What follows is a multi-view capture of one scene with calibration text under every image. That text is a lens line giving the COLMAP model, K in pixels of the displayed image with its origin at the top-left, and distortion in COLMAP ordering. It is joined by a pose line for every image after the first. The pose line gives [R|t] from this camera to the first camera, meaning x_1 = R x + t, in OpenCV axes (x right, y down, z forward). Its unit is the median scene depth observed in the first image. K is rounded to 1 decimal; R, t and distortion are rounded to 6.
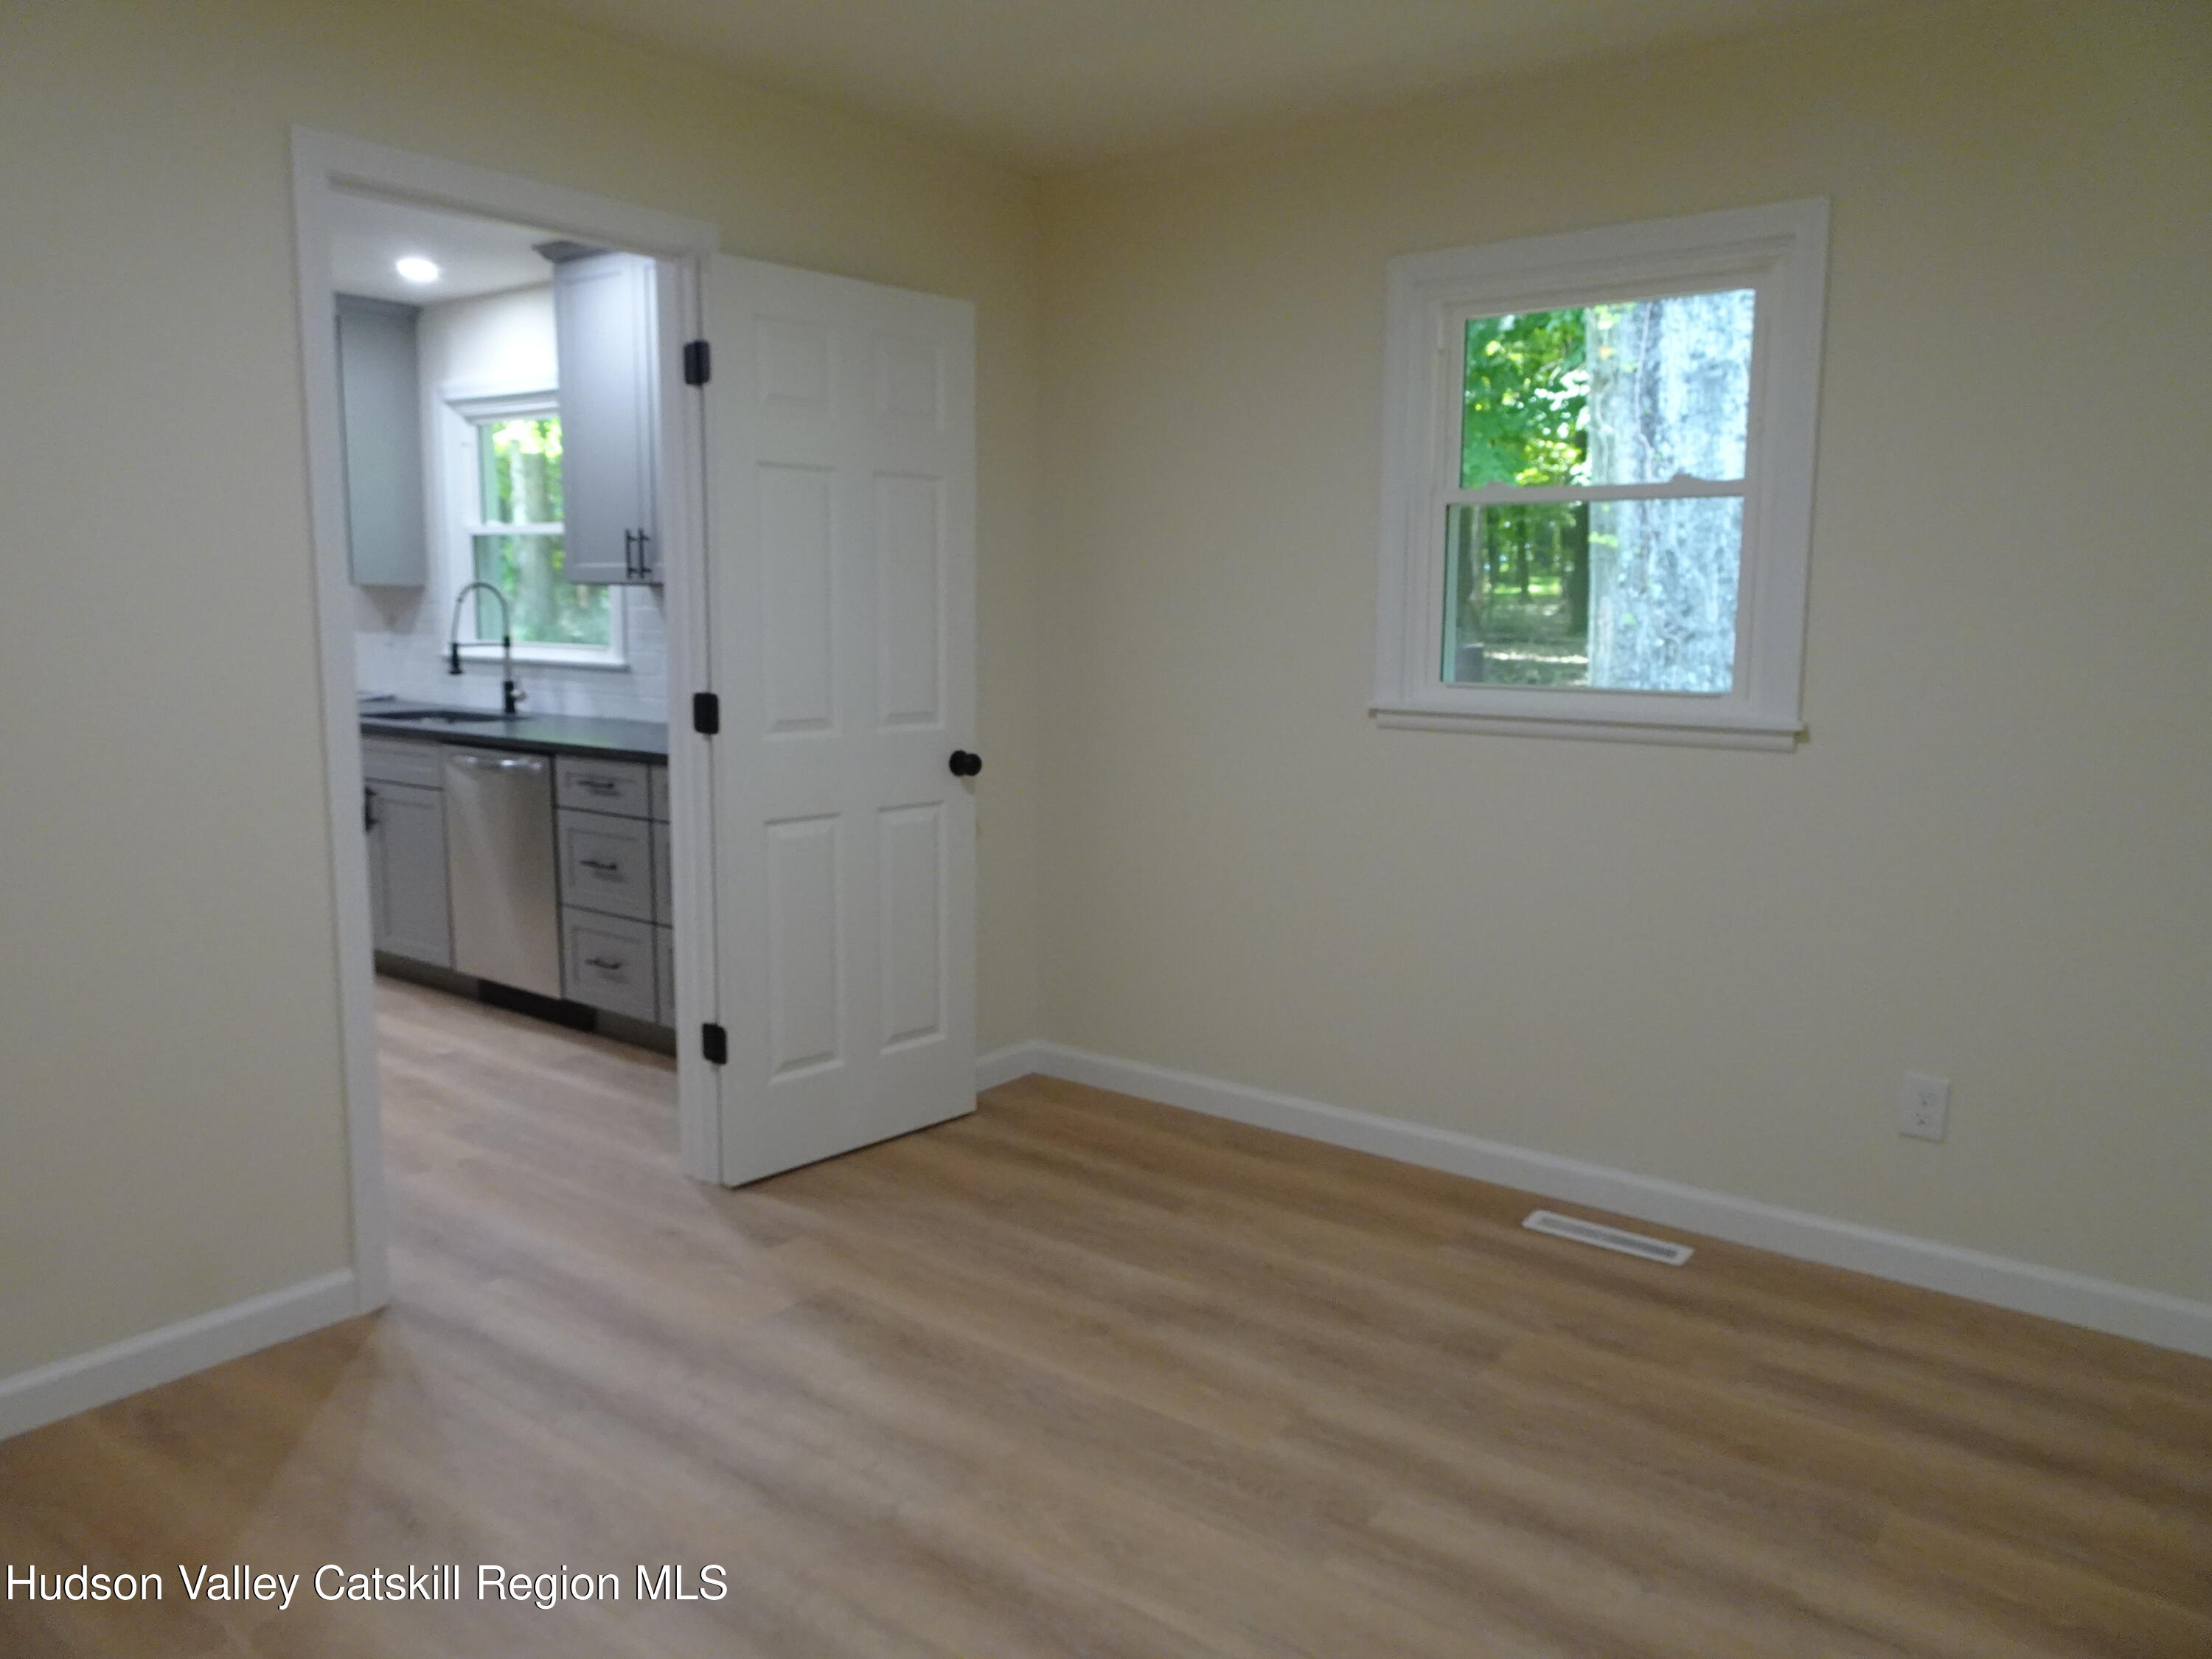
lens RADIAL K [[1582.3, 0, 1106.0], [0, 1582.3, 829.5], [0, 0, 1]] dist [0.000118, 0.001729]
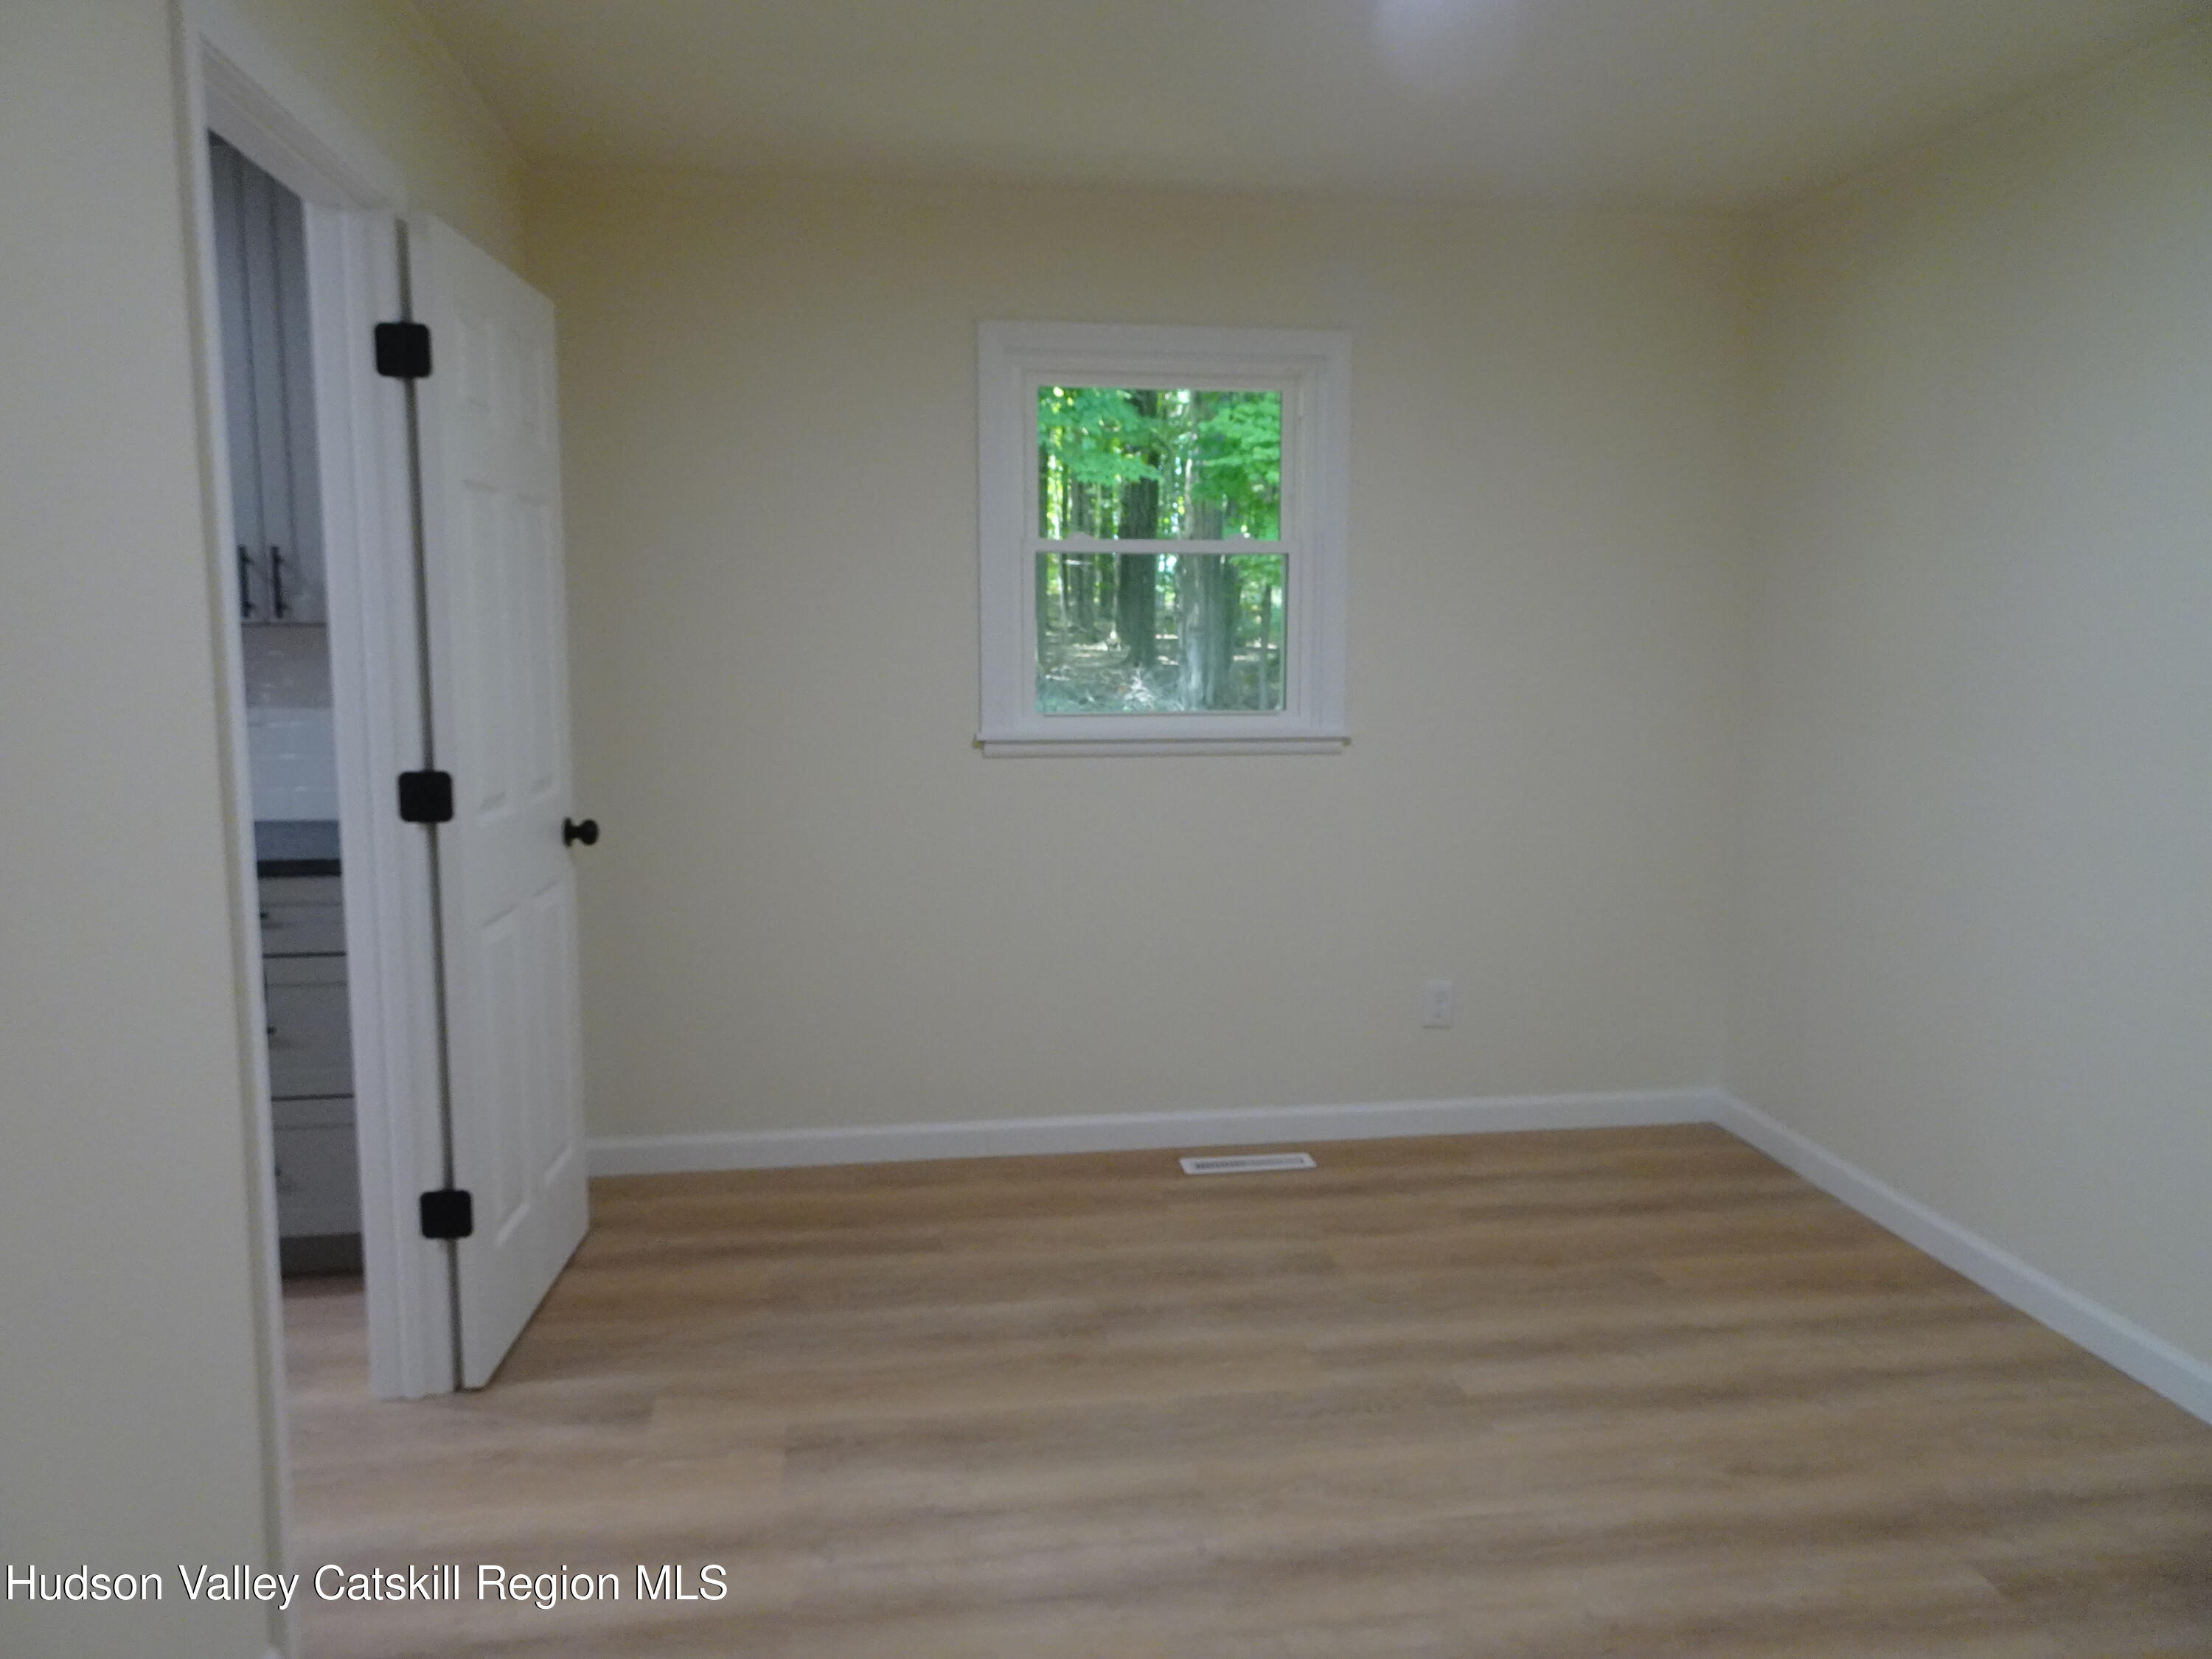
lens RADIAL K [[1582.3, 0, 1106.0], [0, 1582.3, 829.5], [0, 0, 1]] dist [0.000118, 0.001729]
pose [[0.692805, -0.100711, 0.714058, -0.617572], [0.106774, 0.993612, 0.036544, -0.053425], [-0.713176, 0.050925, 0.699132, 0.226200]]
